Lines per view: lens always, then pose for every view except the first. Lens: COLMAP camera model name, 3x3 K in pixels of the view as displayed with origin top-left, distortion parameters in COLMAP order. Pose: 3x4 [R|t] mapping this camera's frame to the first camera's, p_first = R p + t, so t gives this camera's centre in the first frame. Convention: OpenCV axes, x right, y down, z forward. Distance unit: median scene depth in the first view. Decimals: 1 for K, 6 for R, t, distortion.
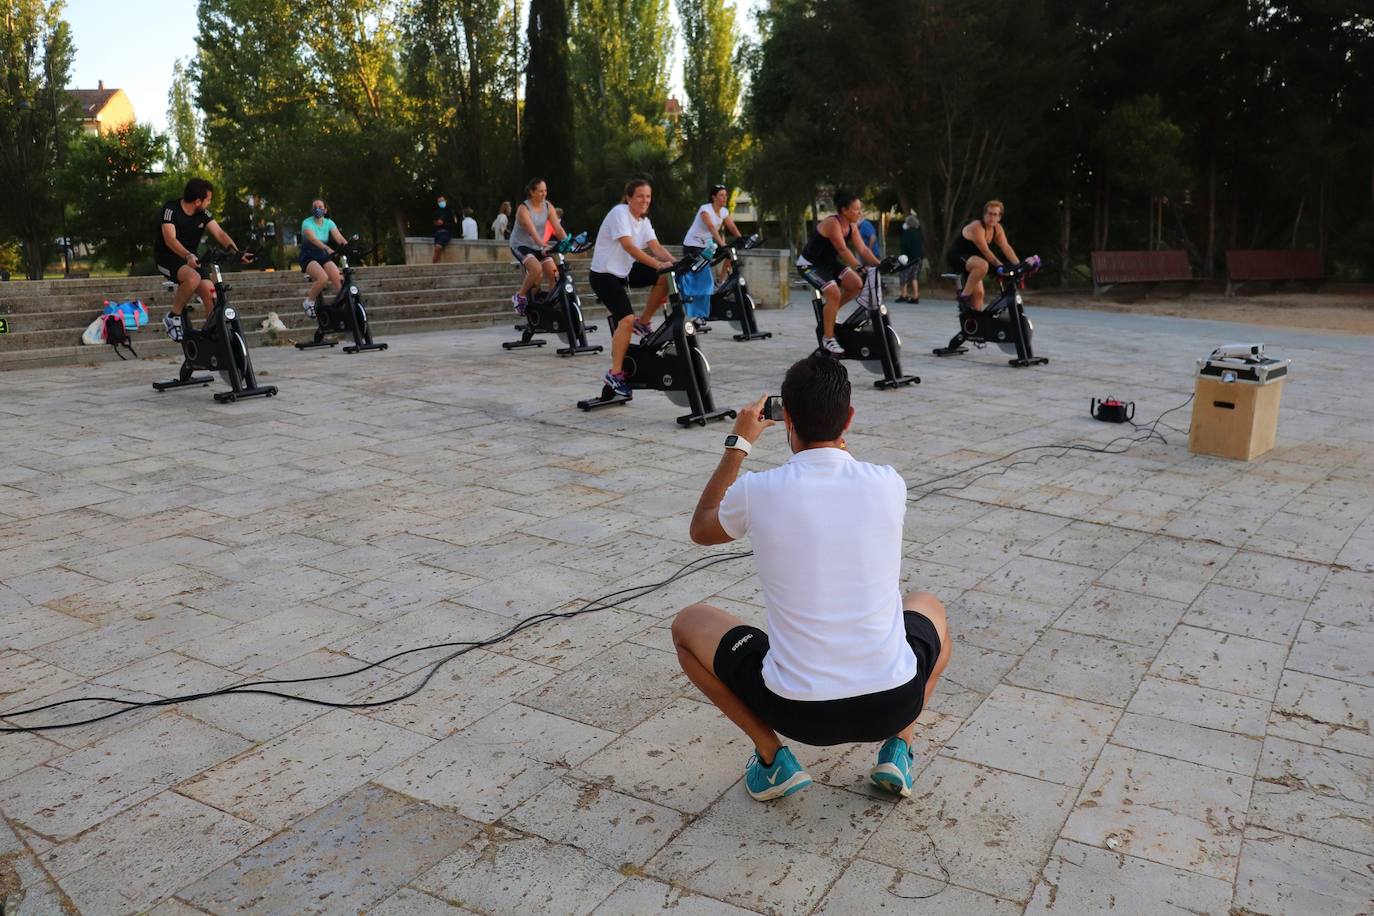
lens RADIAL K [[1144.8, 0, 687.0], [0, 1144.8, 458.0], [0, 0, 1]] dist [-0.177060, 0.163664]
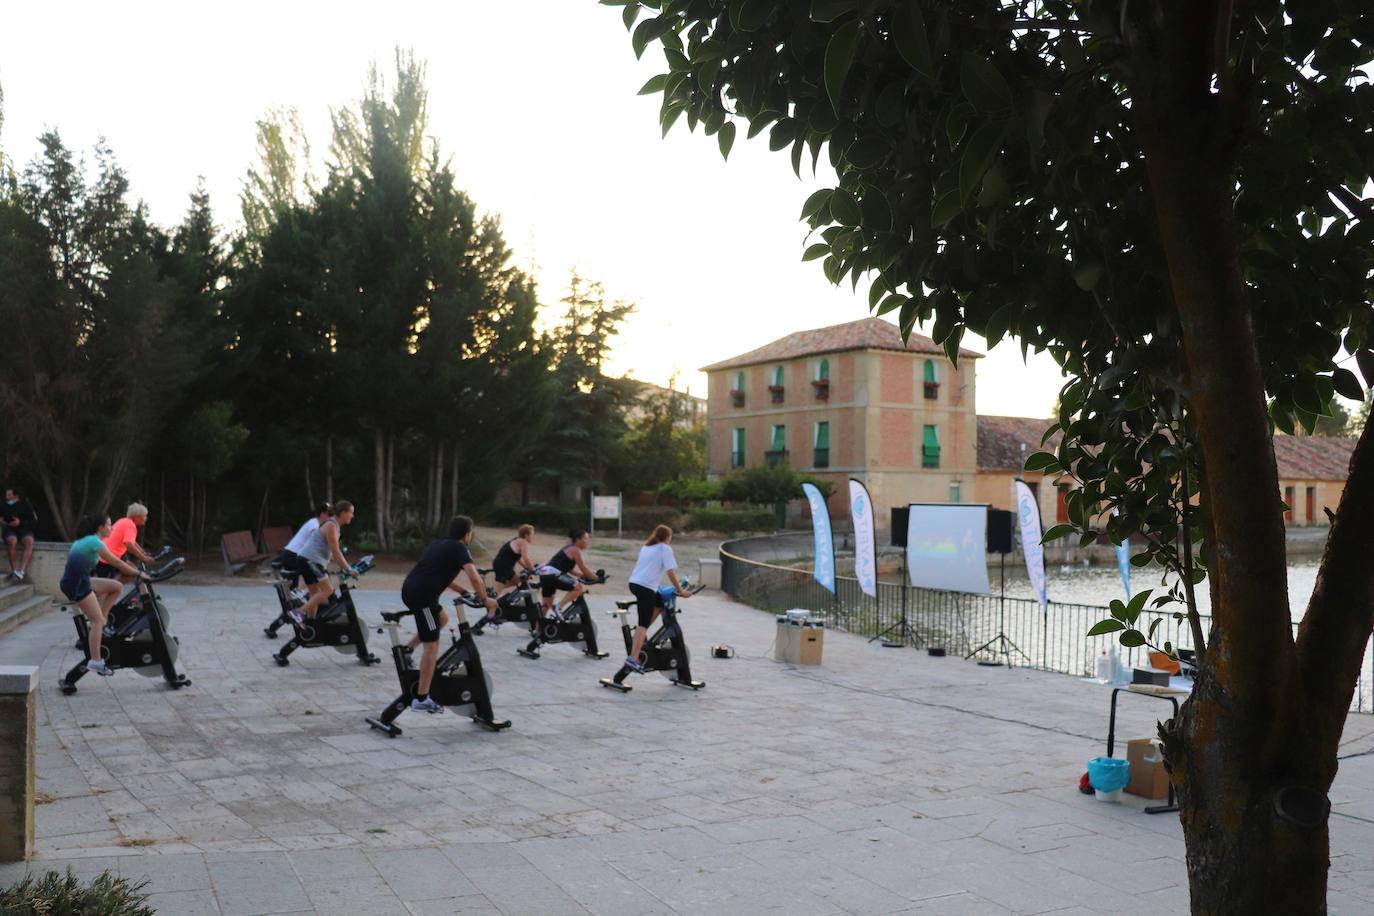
lens RADIAL K [[1144.8, 0, 687.0], [0, 1144.8, 458.0], [0, 0, 1]] dist [-0.177060, 0.163664]
pose [[0.299486, 0.055581, 0.952480, -0.509607], [0.146343, 0.983813, -0.103423, -0.060601], [-0.942811, 0.170362, 0.286504, 0.162803]]
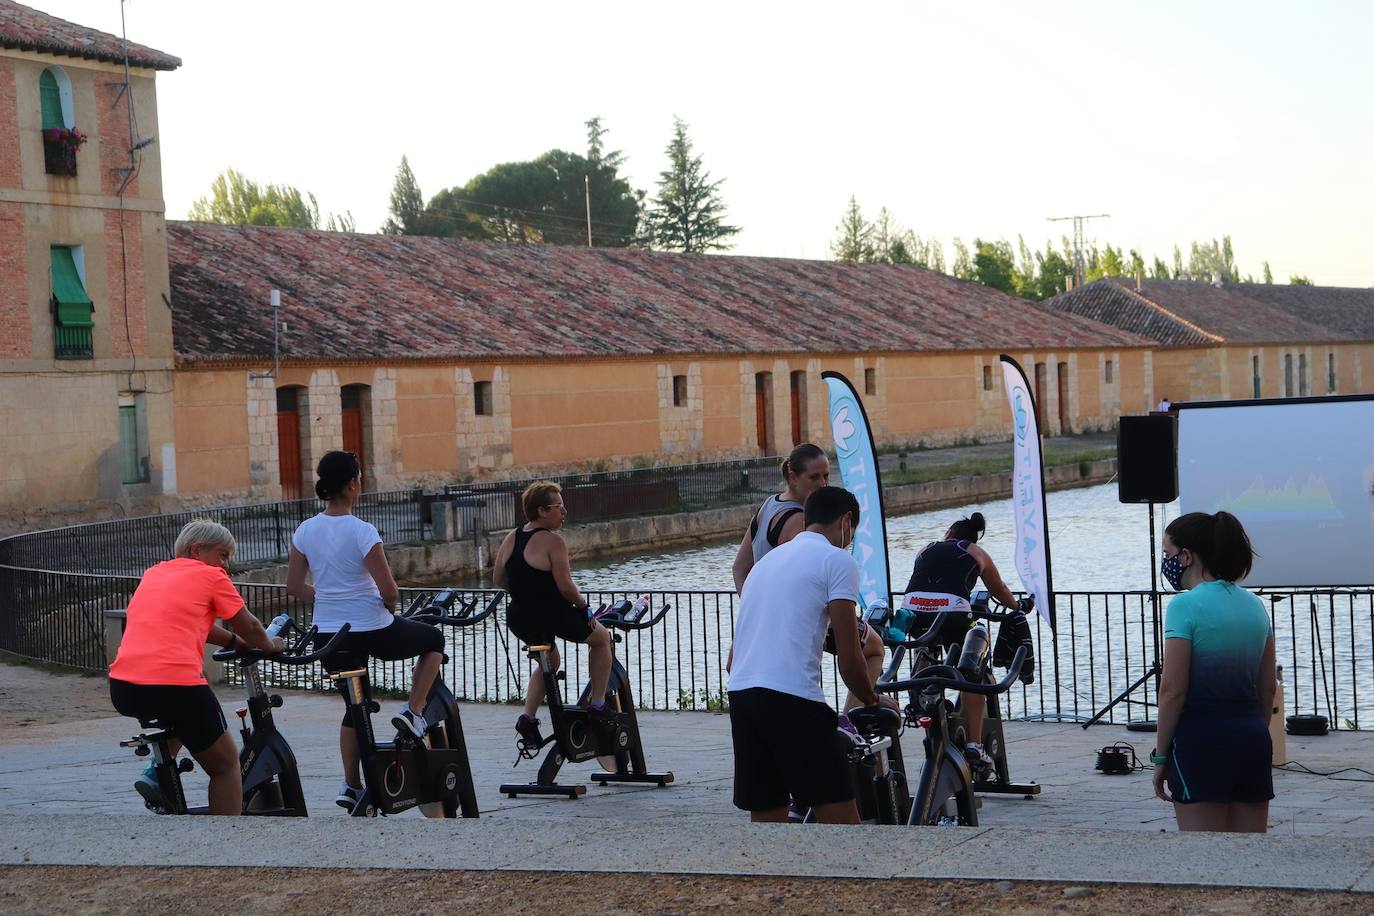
lens RADIAL K [[3035.9, 0, 685.7], [0, 3035.9, 459.8], [0, 0, 1]] dist [0.377942, 0.666136]
pose [[-0.297716, 0.018517, 0.954475, -0.570071], [0.217391, 0.974859, 0.048896, -0.148945], [-0.929573, 0.222051, -0.294257, 0.660506]]
